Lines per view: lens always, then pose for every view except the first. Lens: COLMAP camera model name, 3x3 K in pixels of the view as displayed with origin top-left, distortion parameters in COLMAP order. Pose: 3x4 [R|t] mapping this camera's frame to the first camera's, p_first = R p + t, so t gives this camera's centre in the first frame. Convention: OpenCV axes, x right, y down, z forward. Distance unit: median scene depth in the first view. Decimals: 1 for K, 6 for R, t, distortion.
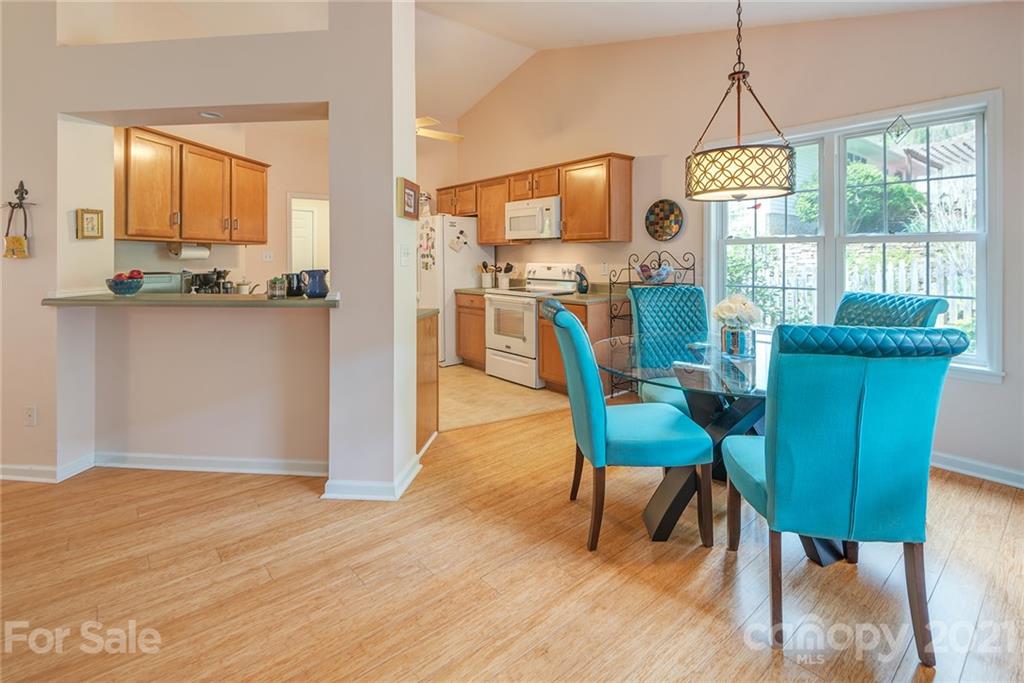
lens RADIAL K [[476.1, 0, 498.8], [0, 476.1, 260.1], [0, 0, 1]] dist [-0.004976, -0.001188]
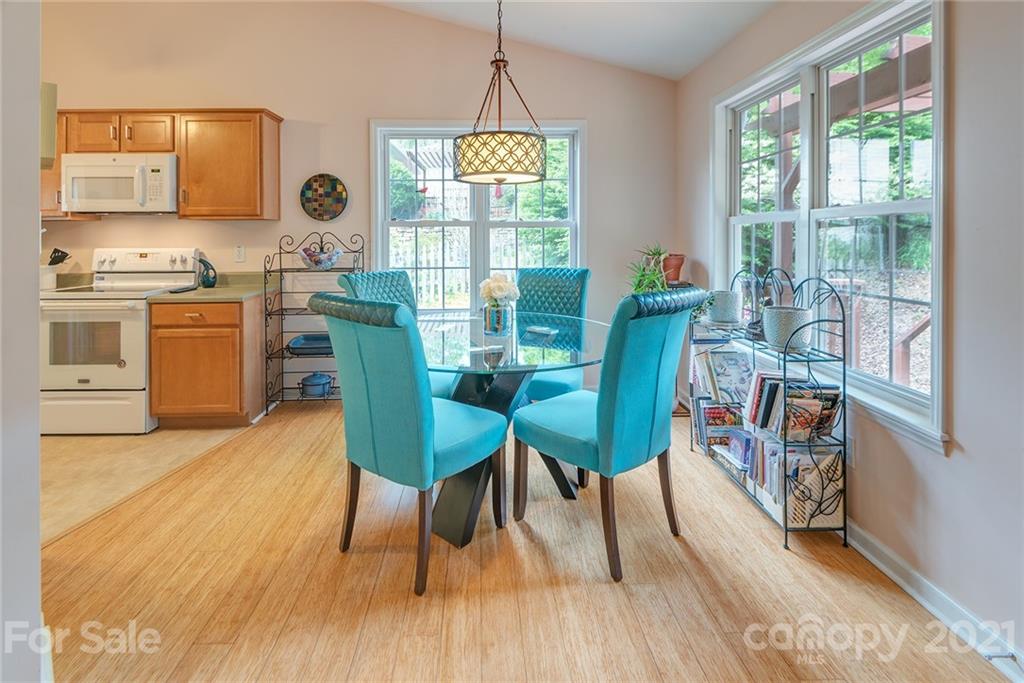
lens RADIAL K [[513.6, 0, 483.0], [0, 513.6, 241.7], [0, 0, 1]] dist [-0.004451, -0.003934]
pose [[0.616345, -0.005833, 0.787455, -0.192716], [0.006875, 0.999974, 0.002026, -0.001186], [-0.787447, 0.004165, 0.616369, 0.161036]]
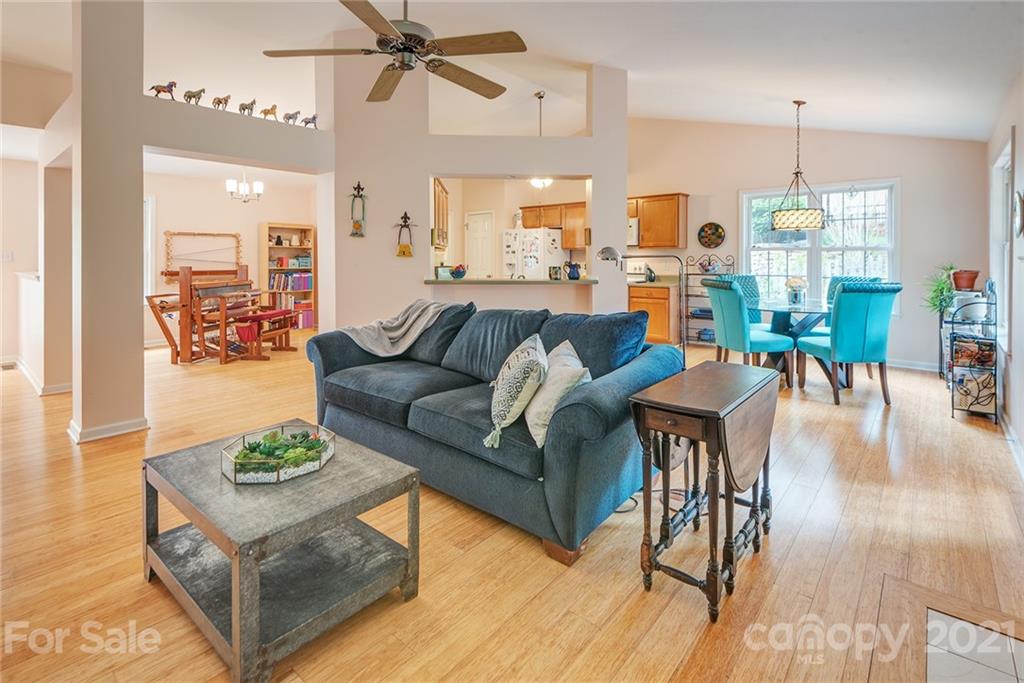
lens RADIAL K [[476.1, 0, 495.7], [0, 476.1, 261.7], [0, 0, 1]] dist [-0.004976, -0.001188]
pose [[0.987257, 0.002108, 0.159121, -0.558785], [-0.001893, 0.999997, -0.001502, 0.008405], [-0.159123, 0.001182, 0.987258, -0.425517]]
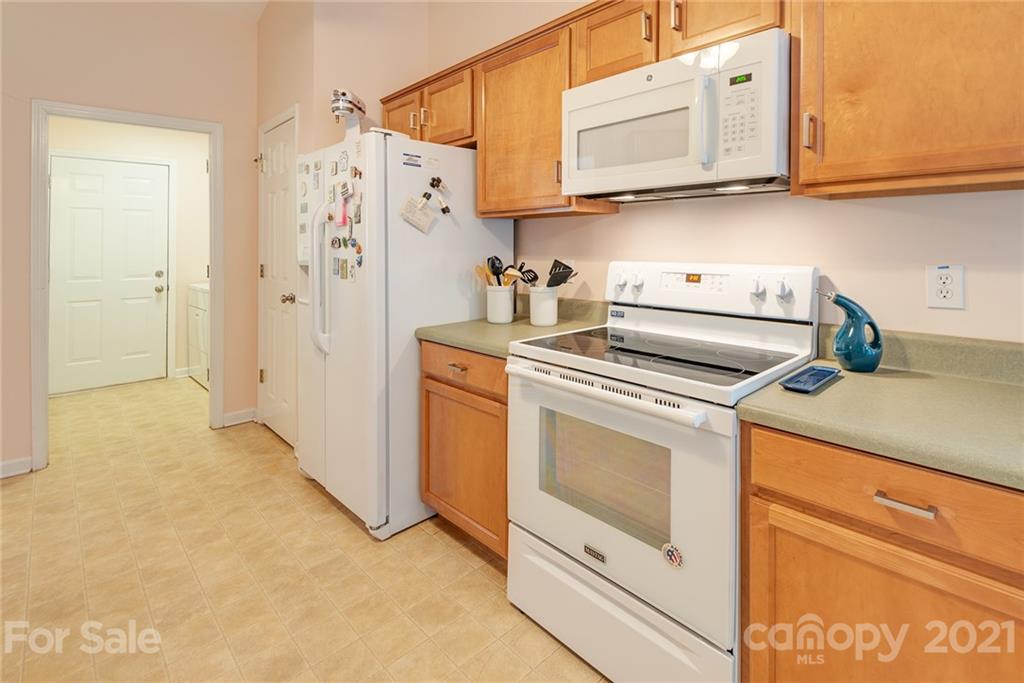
lens RADIAL K [[476.1, 0, 489.7], [0, 476.1, 245.7], [0, 0, 1]] dist [-0.004976, -0.001188]
pose [[0.999168, -0.001759, 0.040757, -0.059065], [0.001848, 0.999996, -0.002162, -0.006327], [-0.040753, 0.002235, 0.999167, 0.722066]]
